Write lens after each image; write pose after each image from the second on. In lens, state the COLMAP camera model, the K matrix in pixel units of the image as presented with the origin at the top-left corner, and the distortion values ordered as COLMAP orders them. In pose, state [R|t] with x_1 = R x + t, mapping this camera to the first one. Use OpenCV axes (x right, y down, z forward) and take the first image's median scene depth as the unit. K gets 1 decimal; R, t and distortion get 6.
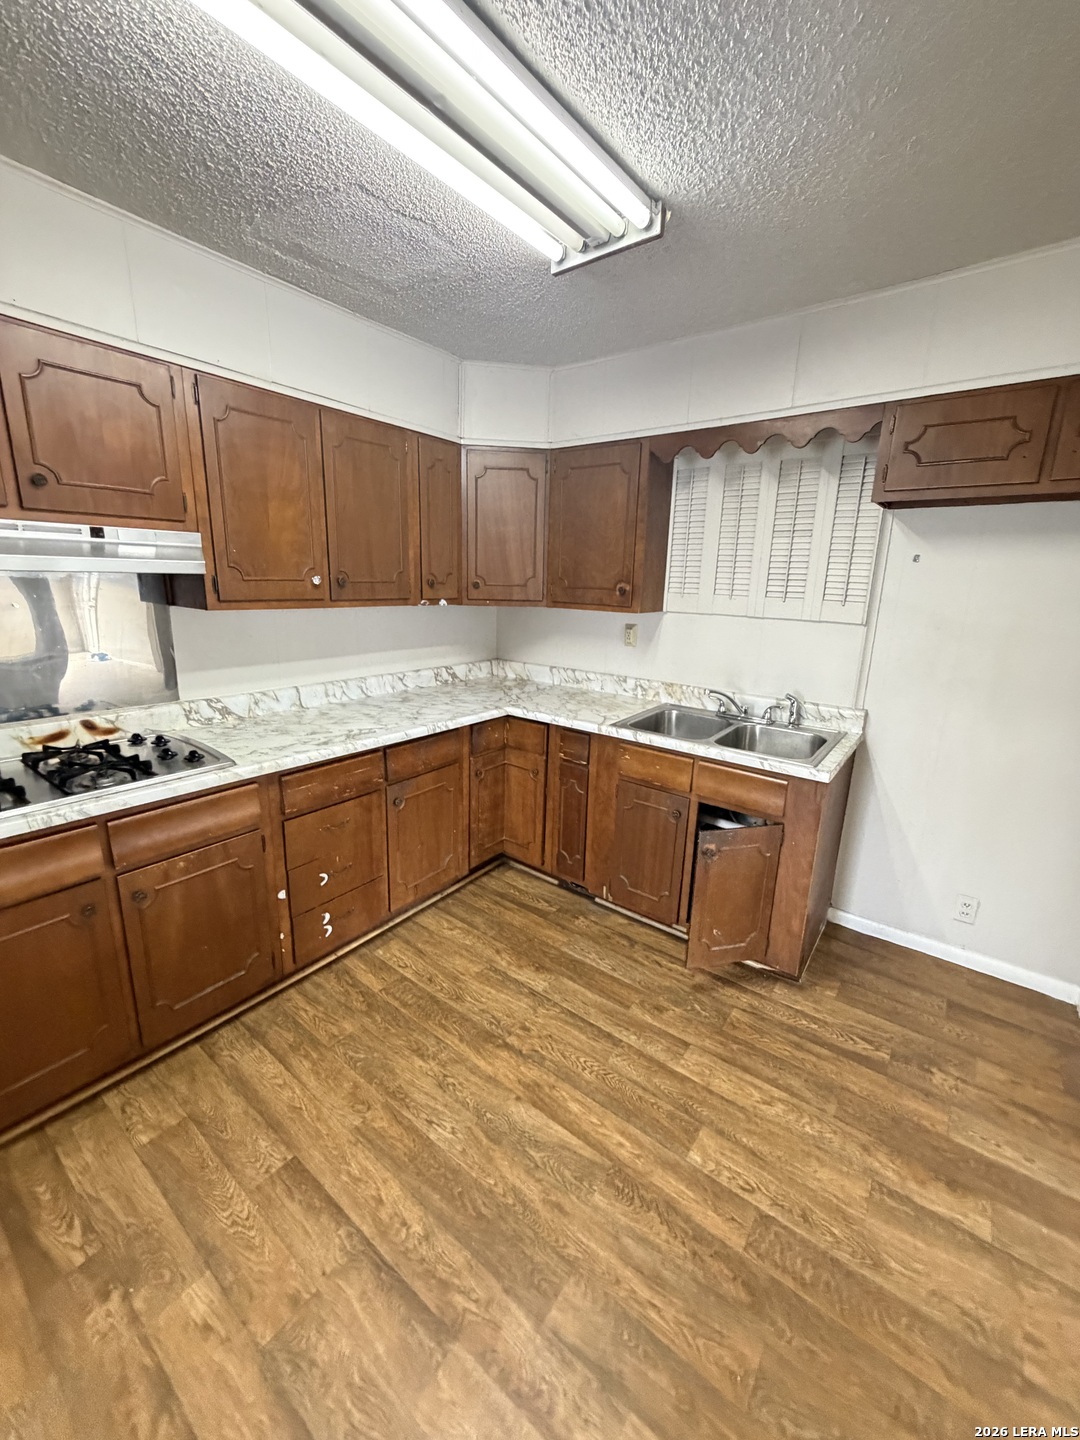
lens RADIAL K [[575.8, 0, 537.5], [0, 575.8, 715.1], [0, 0, 1]] dist [0.000106, 0.000149]
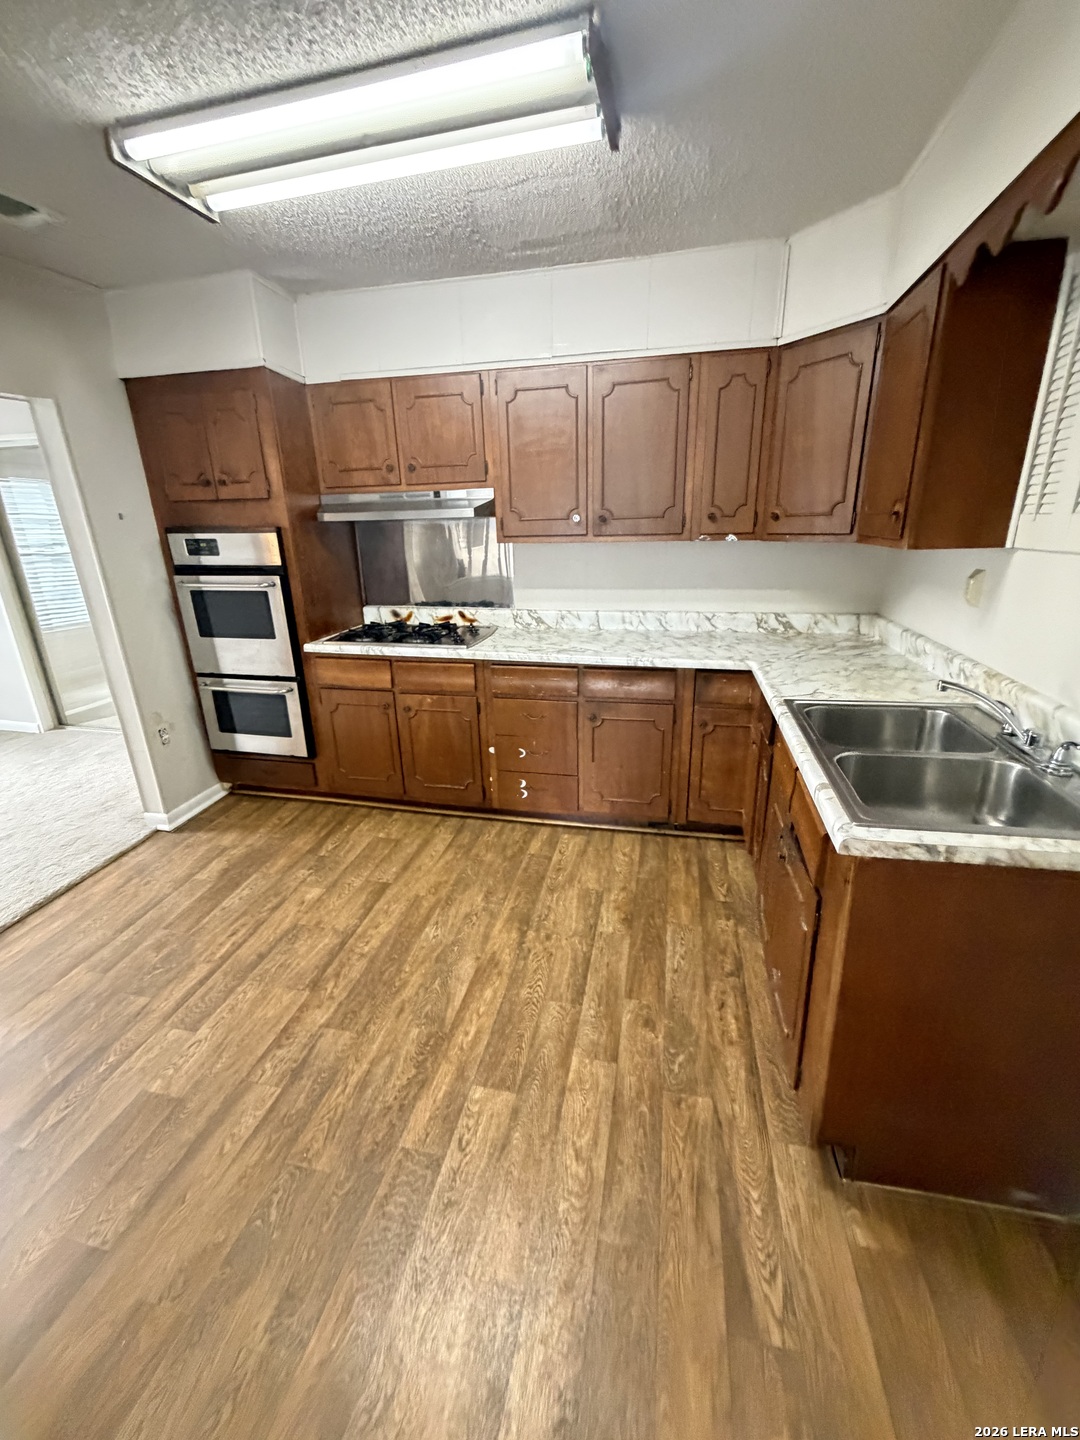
lens RADIAL K [[575.8, 0, 537.5], [0, 575.8, 715.1], [0, 0, 1]] dist [0.000106, 0.000149]
pose [[0.414314, 0.254962, -0.873692, 0.829809], [-0.179671, 0.963981, 0.196109, -0.067725], [0.892223, 0.075727, 0.445200, 0.480830]]
